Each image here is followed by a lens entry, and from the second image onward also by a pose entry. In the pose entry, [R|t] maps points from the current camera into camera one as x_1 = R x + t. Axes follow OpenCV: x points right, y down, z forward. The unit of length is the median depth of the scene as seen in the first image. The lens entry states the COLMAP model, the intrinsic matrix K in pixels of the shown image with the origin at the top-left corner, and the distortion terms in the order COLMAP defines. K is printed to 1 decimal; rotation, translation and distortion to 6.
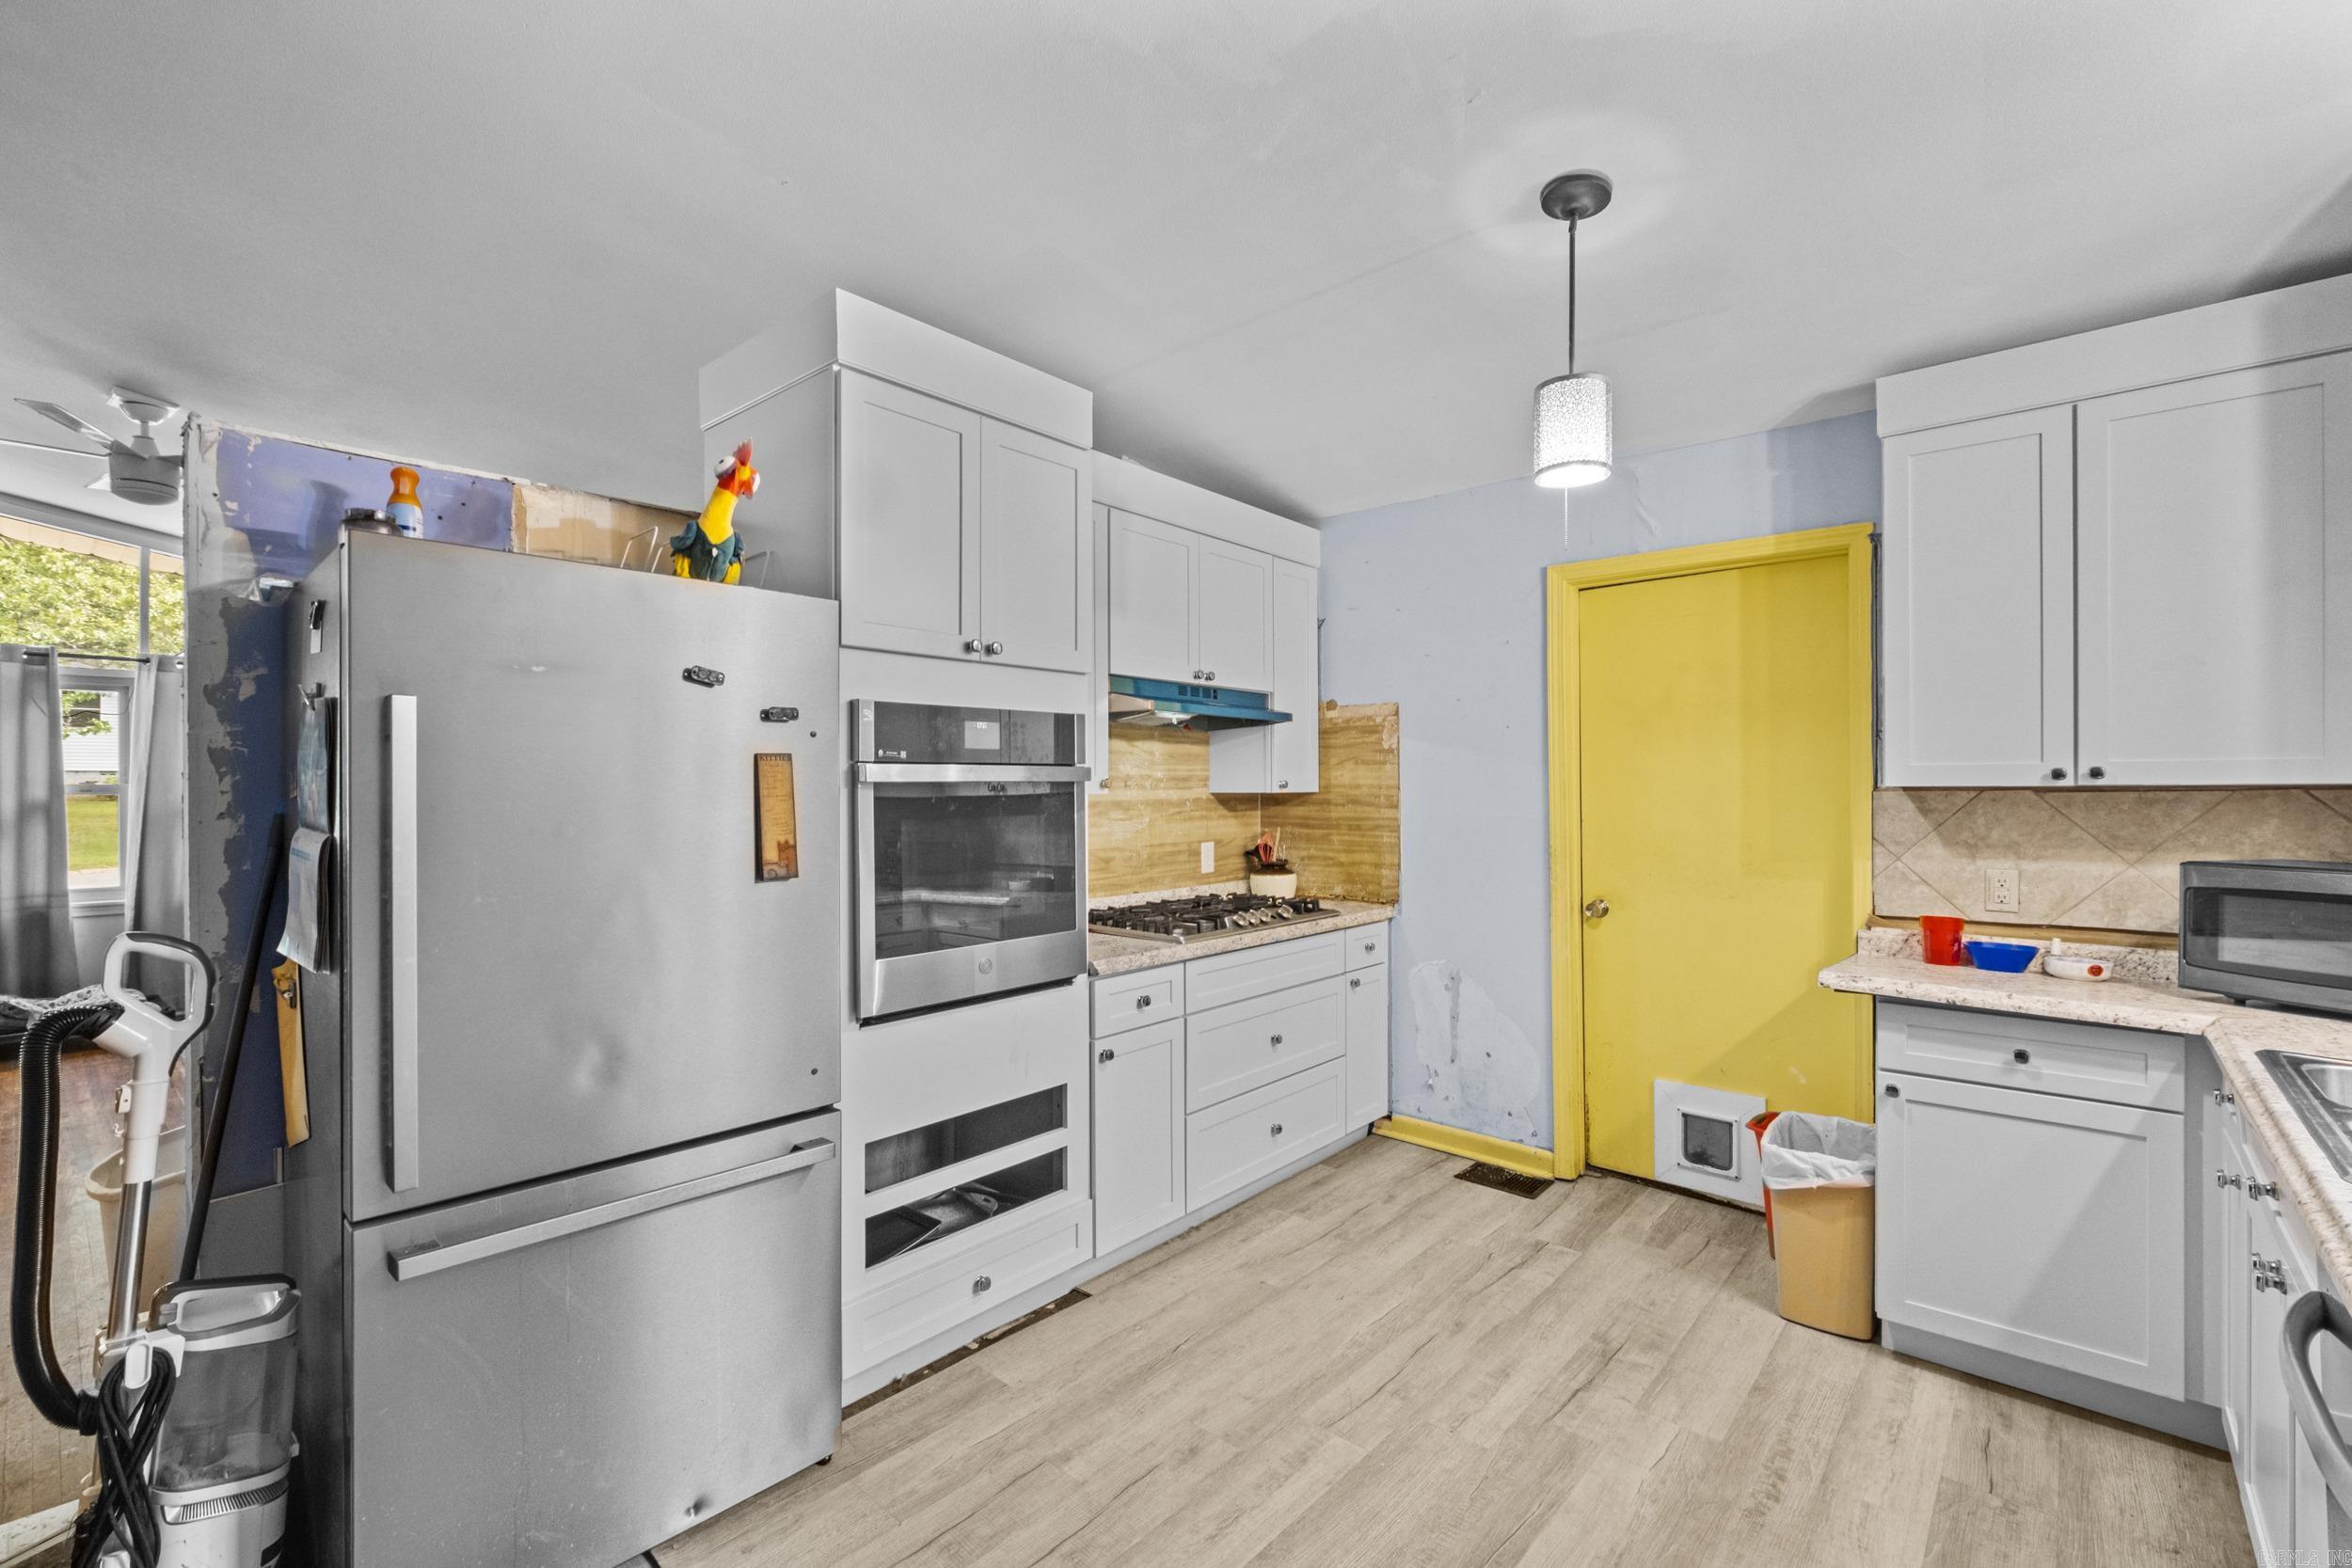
lens RADIAL K [[1020.6, 0, 1179.2], [0, 1020.6, 787.8], [0, 0, 1]] dist [-0.006176, -0.000305]
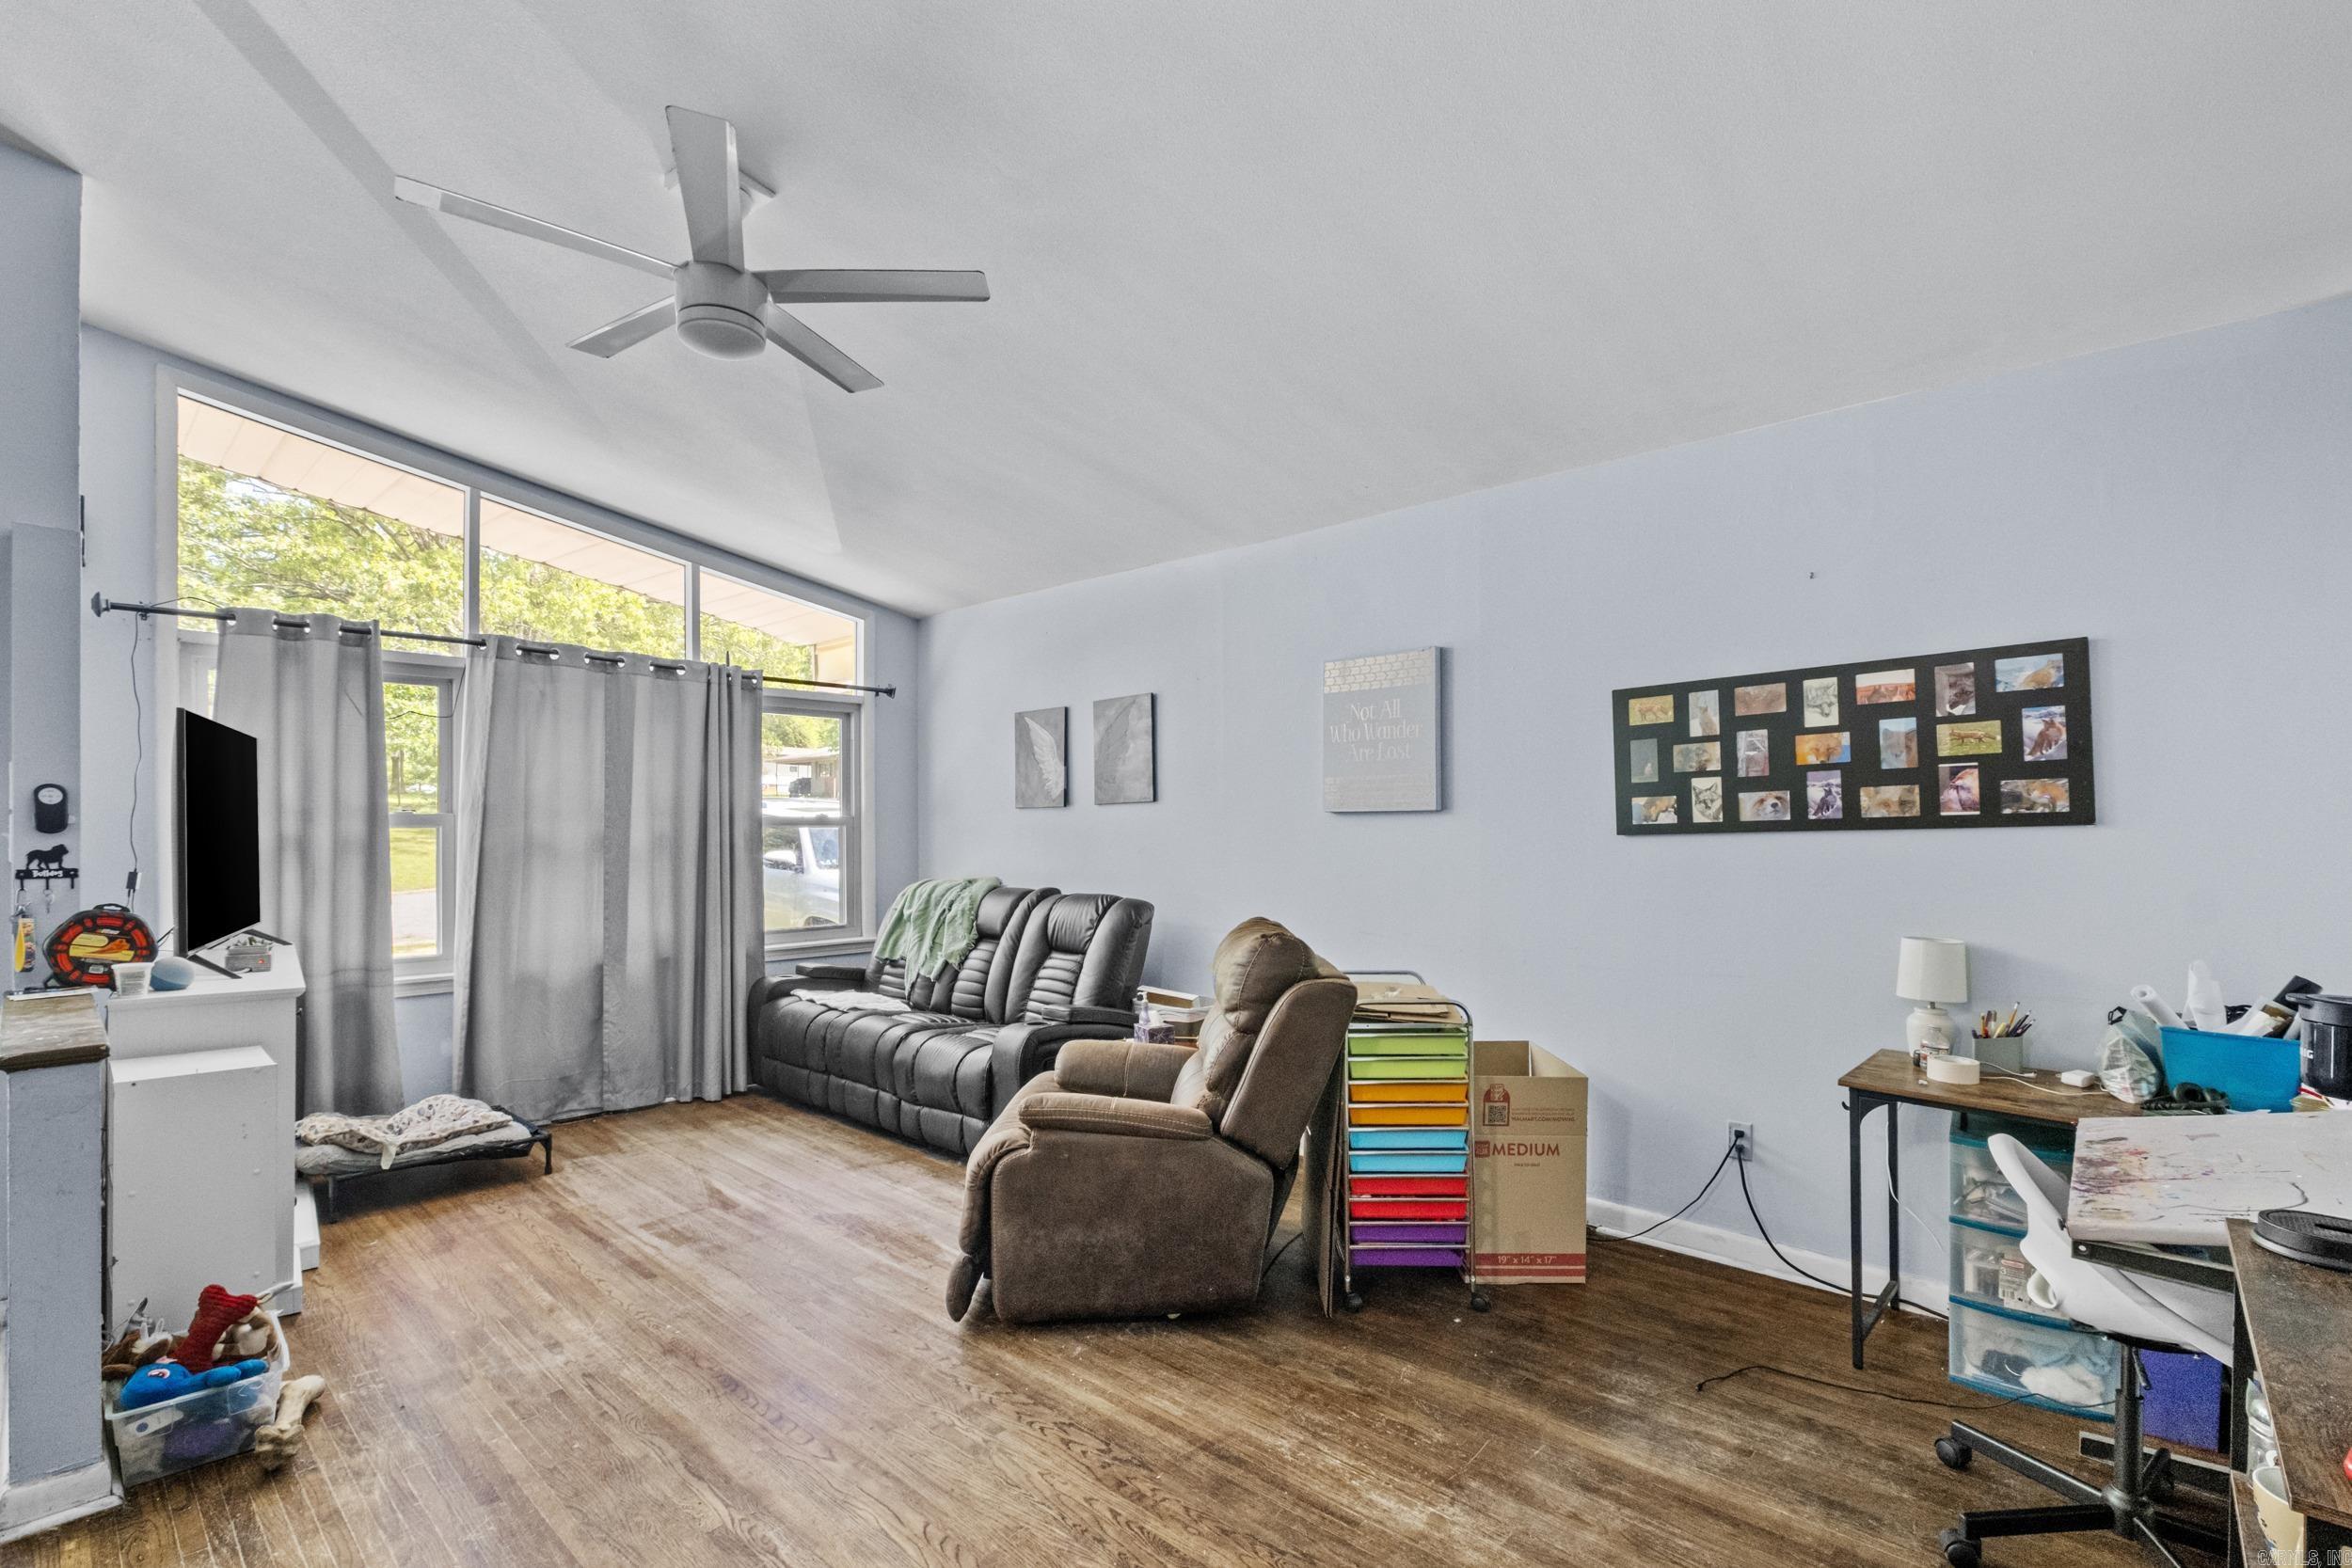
lens RADIAL K [[1020.6, 0, 1177.0], [0, 1020.6, 831.8], [0, 0, 1]] dist [-0.006176, -0.000305]
pose [[0.999976, 0.006696, 0.001610, -0.545182], [-0.006704, 0.999963, 0.005299, 0.002400], [-0.001575, -0.005310, 0.999985, 0.282343]]
